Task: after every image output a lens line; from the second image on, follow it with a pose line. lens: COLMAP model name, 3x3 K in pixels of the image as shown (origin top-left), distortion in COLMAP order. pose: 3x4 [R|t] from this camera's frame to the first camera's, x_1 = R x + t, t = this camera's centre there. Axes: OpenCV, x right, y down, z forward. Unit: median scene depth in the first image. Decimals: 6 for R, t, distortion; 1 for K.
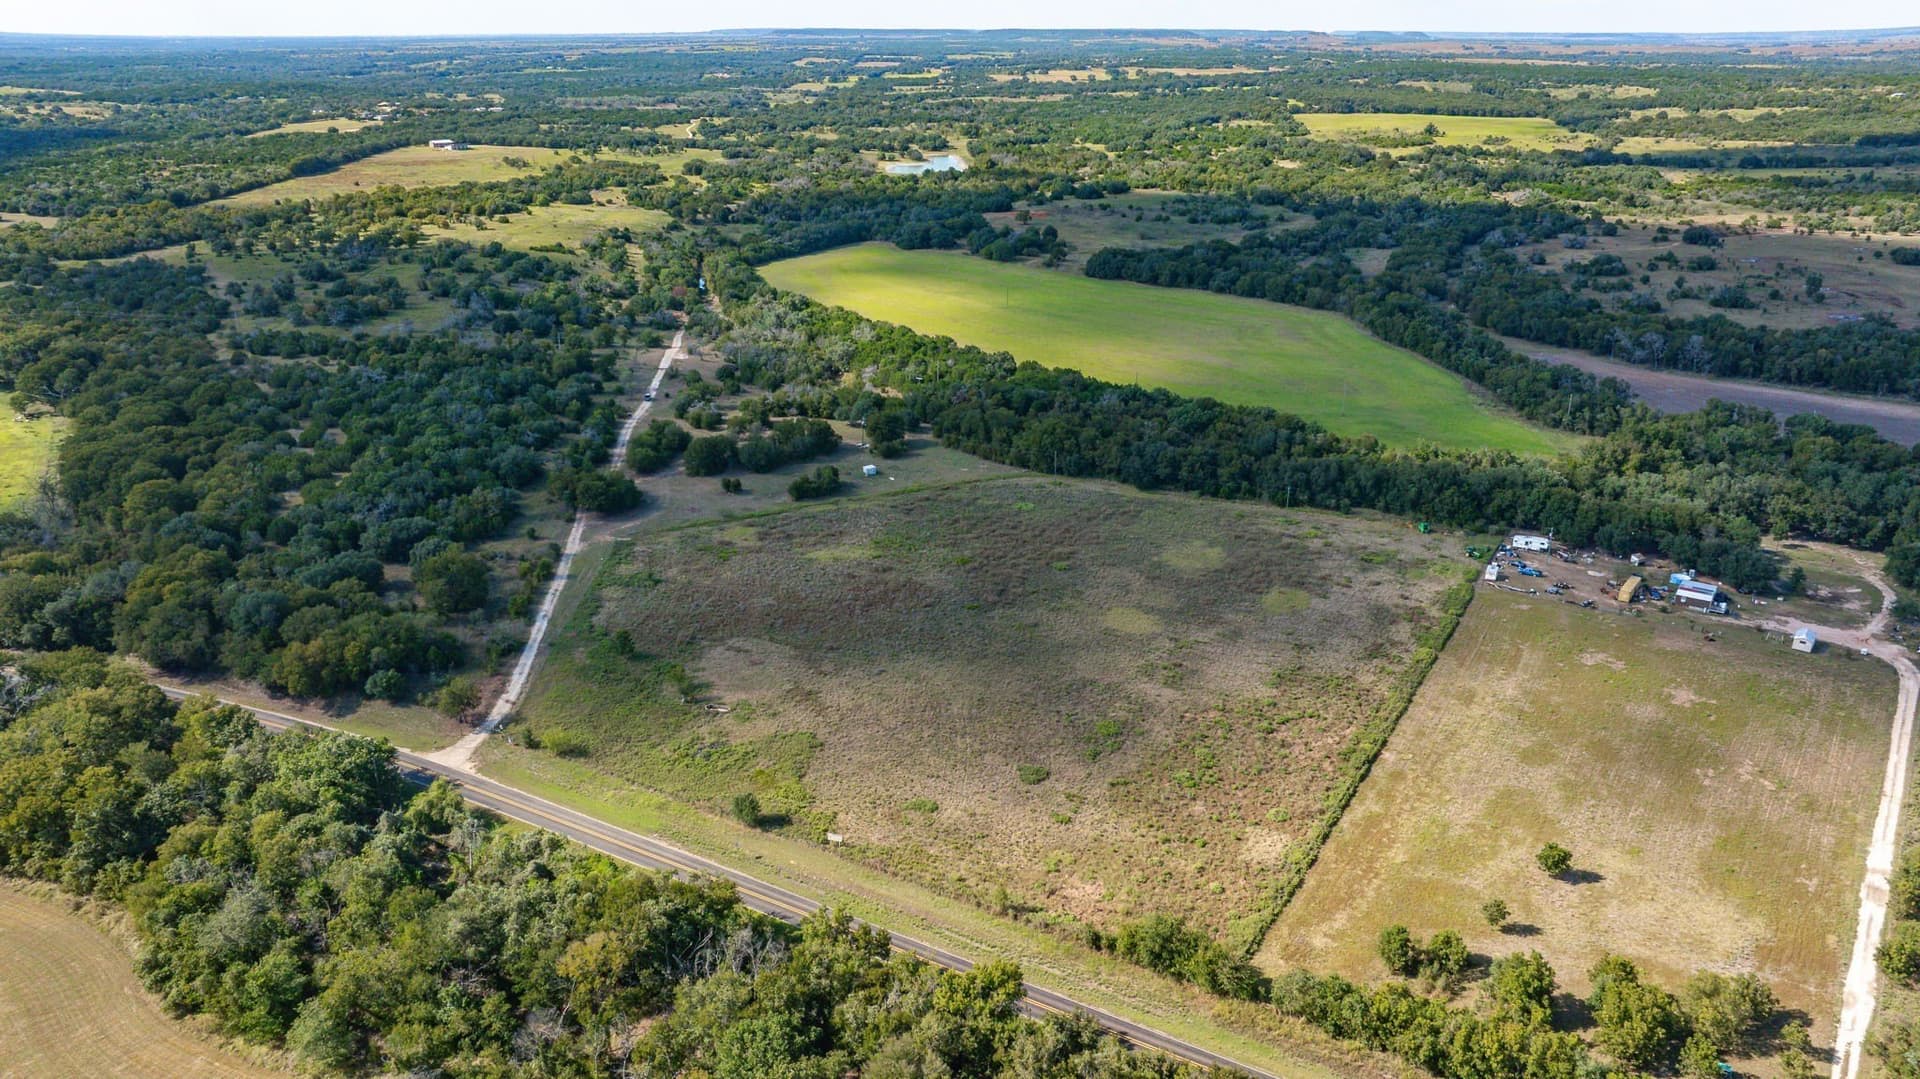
lens RADIAL K [[1351.6, 0, 963.0], [0, 1351.6, 541.4], [0, 0, 1]] dist [-0.019128, -0.007550]
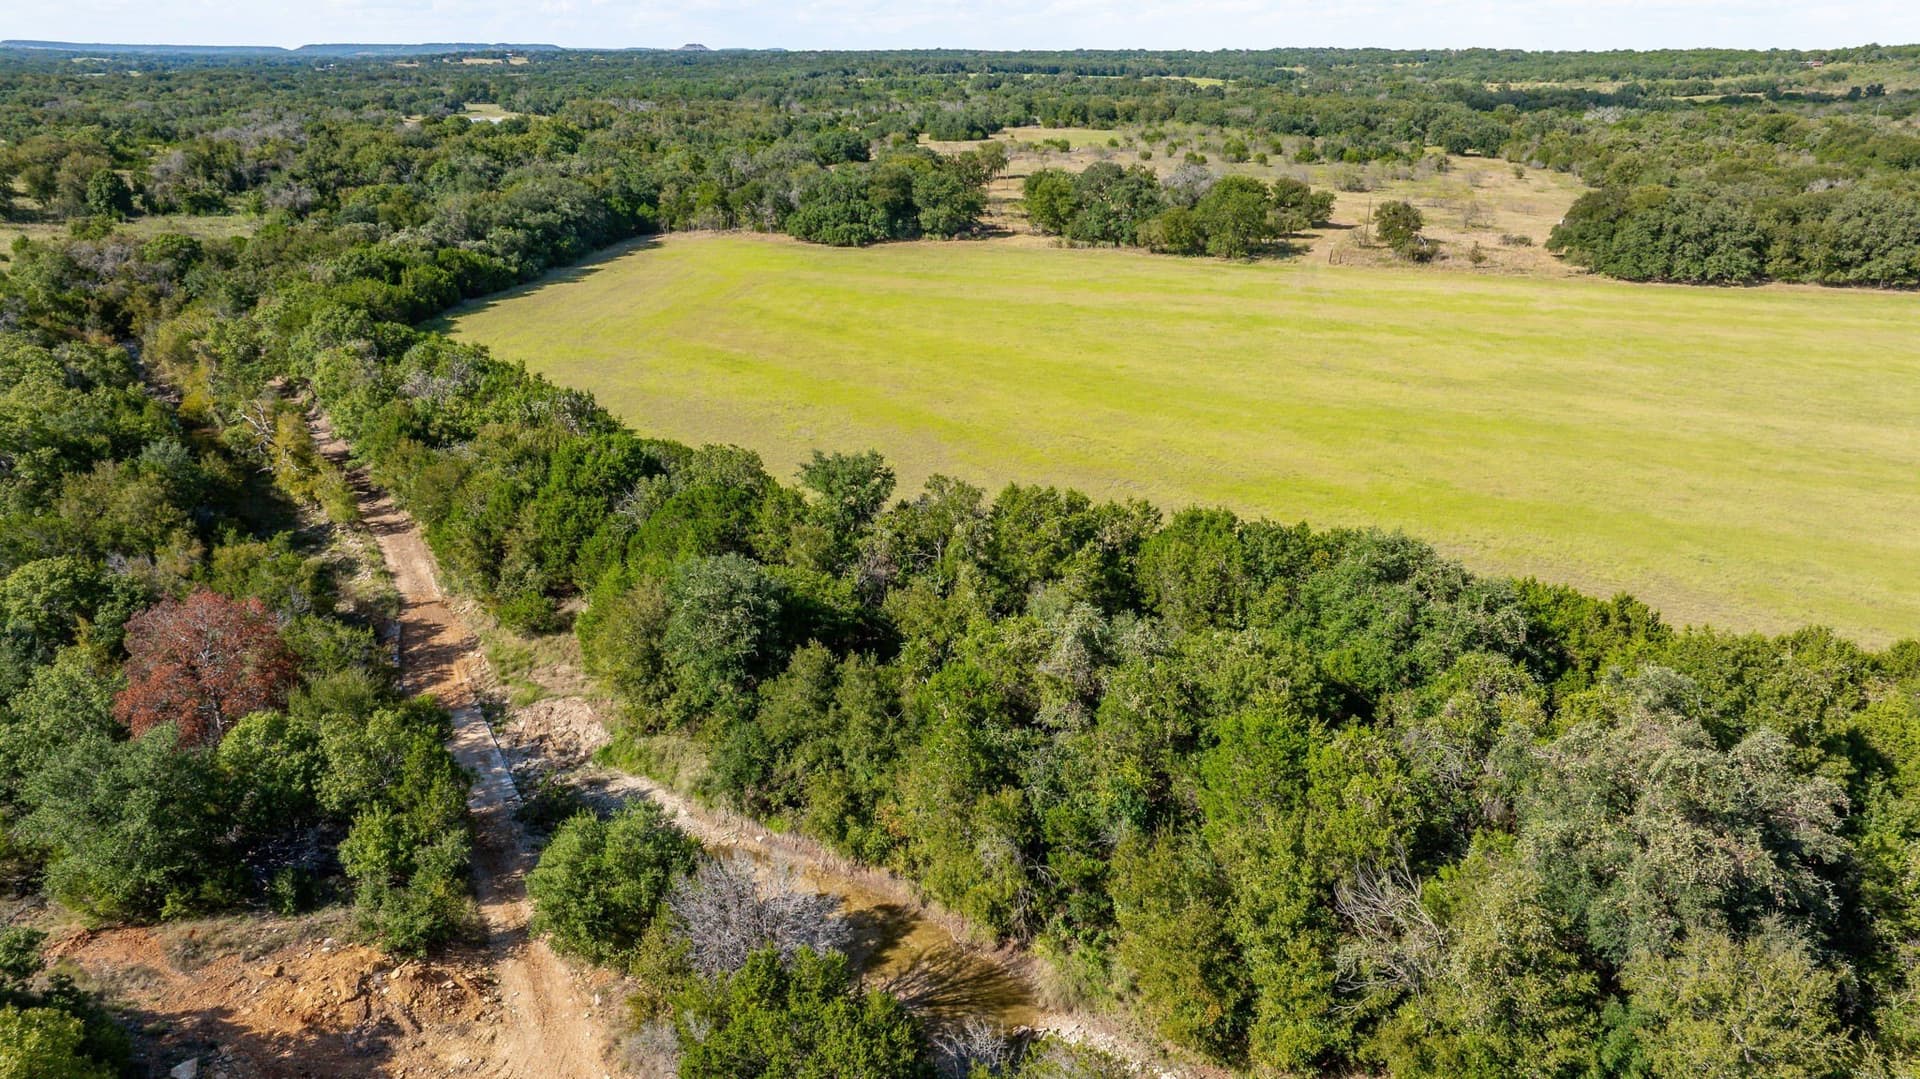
lens RADIAL K [[1355.2, 0, 965.8], [0, 1355.2, 543.5], [0, 0, 1]] dist [-0.051548, 0.065400]
pose [[0.894314, -0.149174, 0.421841, -0.105565], [0.157163, 0.987443, 0.015996, -0.097712], [-0.418930, 0.051992, 0.906529, 0.464826]]
